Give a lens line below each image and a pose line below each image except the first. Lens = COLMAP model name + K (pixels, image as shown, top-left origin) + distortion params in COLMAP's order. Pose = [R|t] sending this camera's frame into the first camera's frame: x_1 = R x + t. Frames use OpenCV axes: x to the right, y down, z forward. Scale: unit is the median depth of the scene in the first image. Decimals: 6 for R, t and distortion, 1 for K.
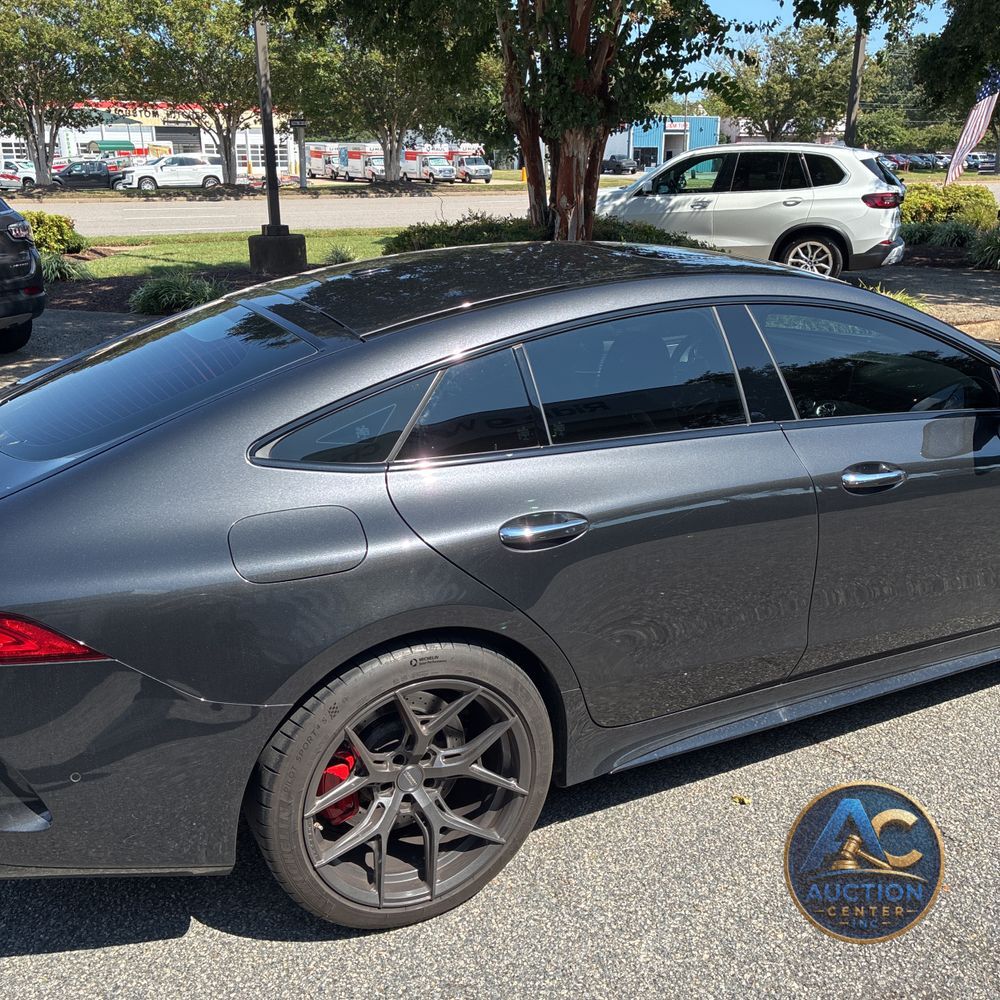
lens RADIAL K [[1008.9, 0, 492.7], [0, 1008.9, 499.8], [0, 0, 1]] dist [0.016305, 0.000000]
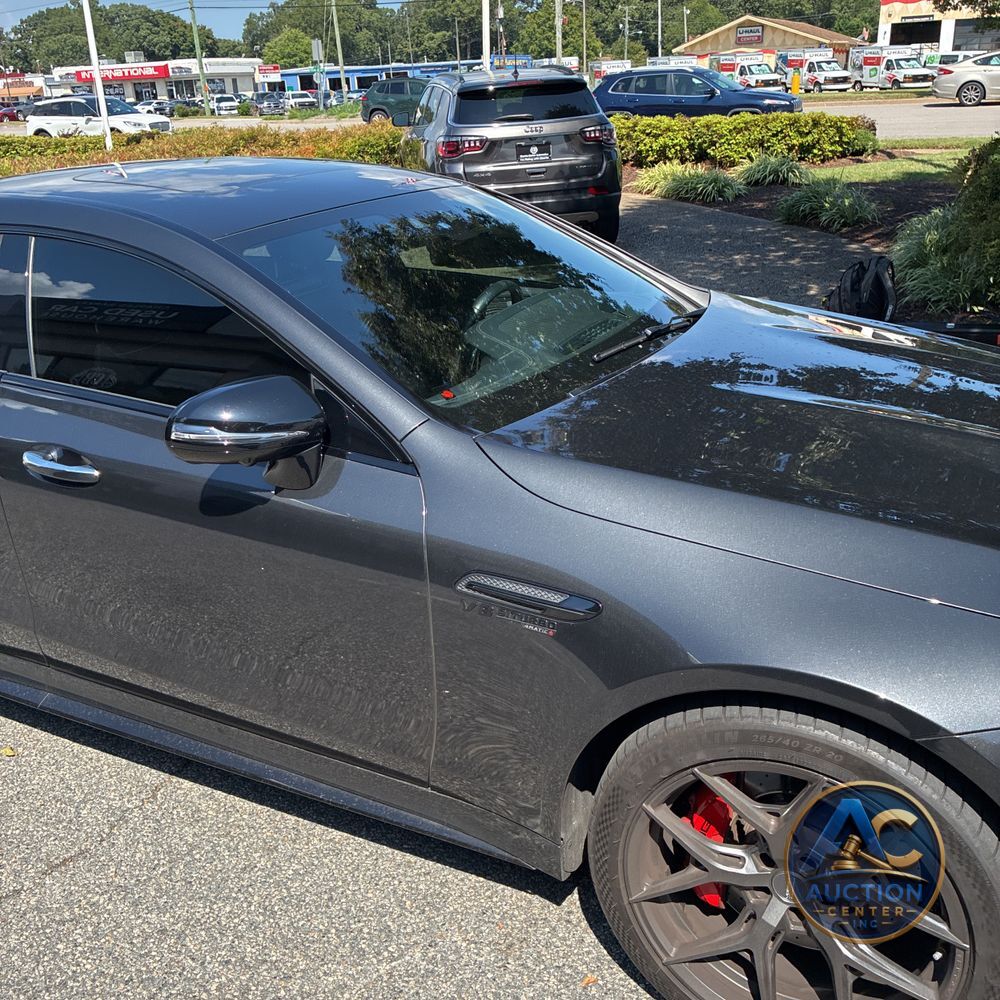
lens RADIAL K [[1008.9, 0, 500.1], [0, 1008.9, 491.5], [0, 0, 1]] dist [0.016305, 0.000000]
pose [[0.590007, 0.277887, -0.758070, 0.240828], [-0.212635, 0.959239, 0.186136, -0.046103], [0.778895, 0.051370, 0.625047, 0.154414]]
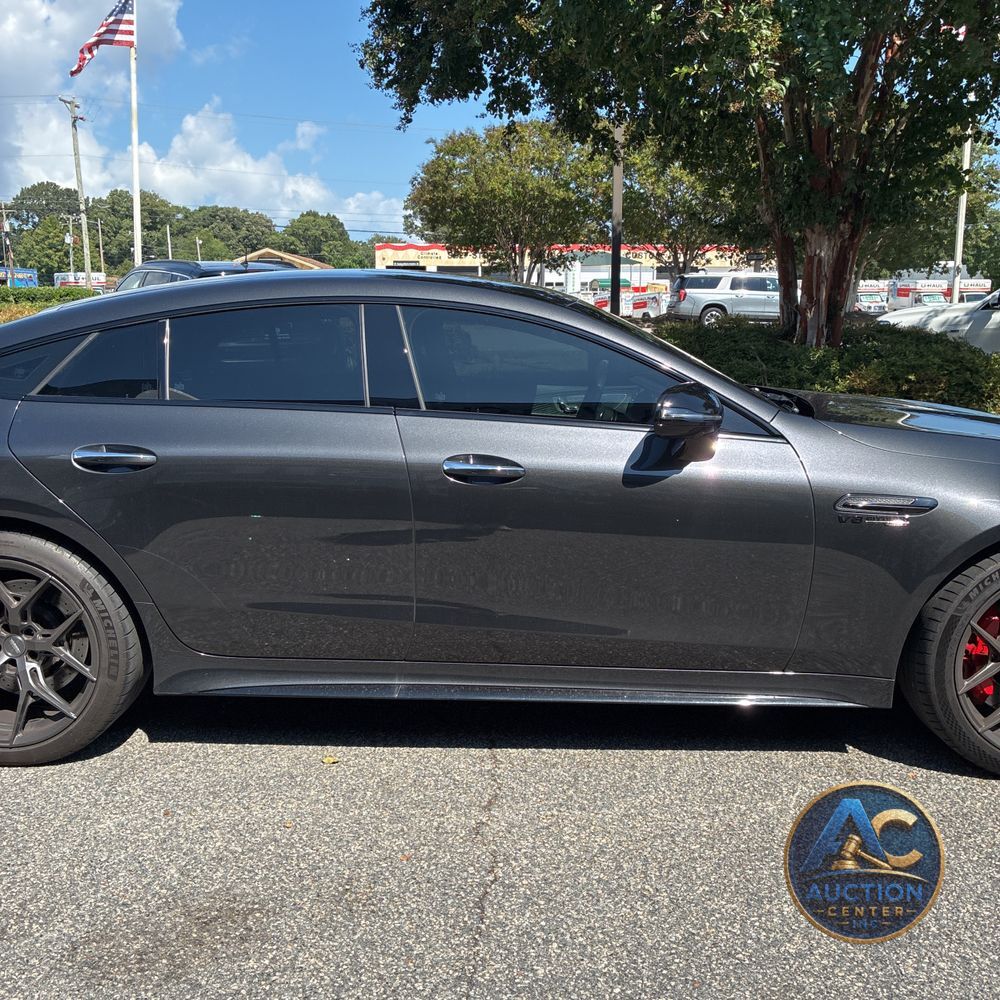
lens RADIAL K [[1008.9, 0, 494.9], [0, 1008.9, 503.5], [0, 0, 1]] dist [0.016305, 0.000000]
pose [[0.887706, 0.096011, -0.450289, 0.173054], [-0.151754, 0.984378, -0.089280, 0.020846], [0.434683, 0.147587, 0.888408, 0.017999]]
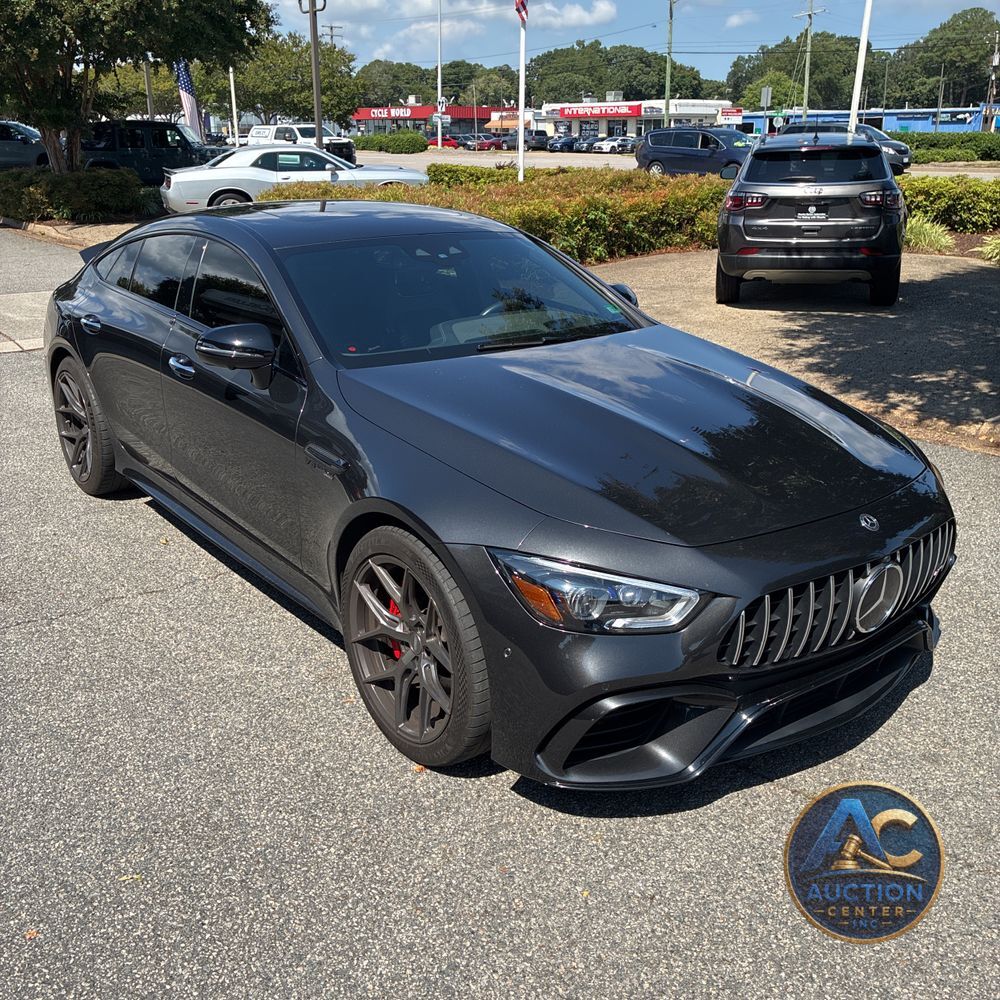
lens RADIAL K [[1008.9, 0, 502.0], [0, 1008.9, 493.8], [0, 0, 1]] dist [0.016305, 0.000000]
pose [[0.202361, 0.327075, -0.923078, 0.362475], [-0.307764, 0.916063, 0.257120, -0.071898], [0.929694, 0.232059, 0.286037, 0.206547]]
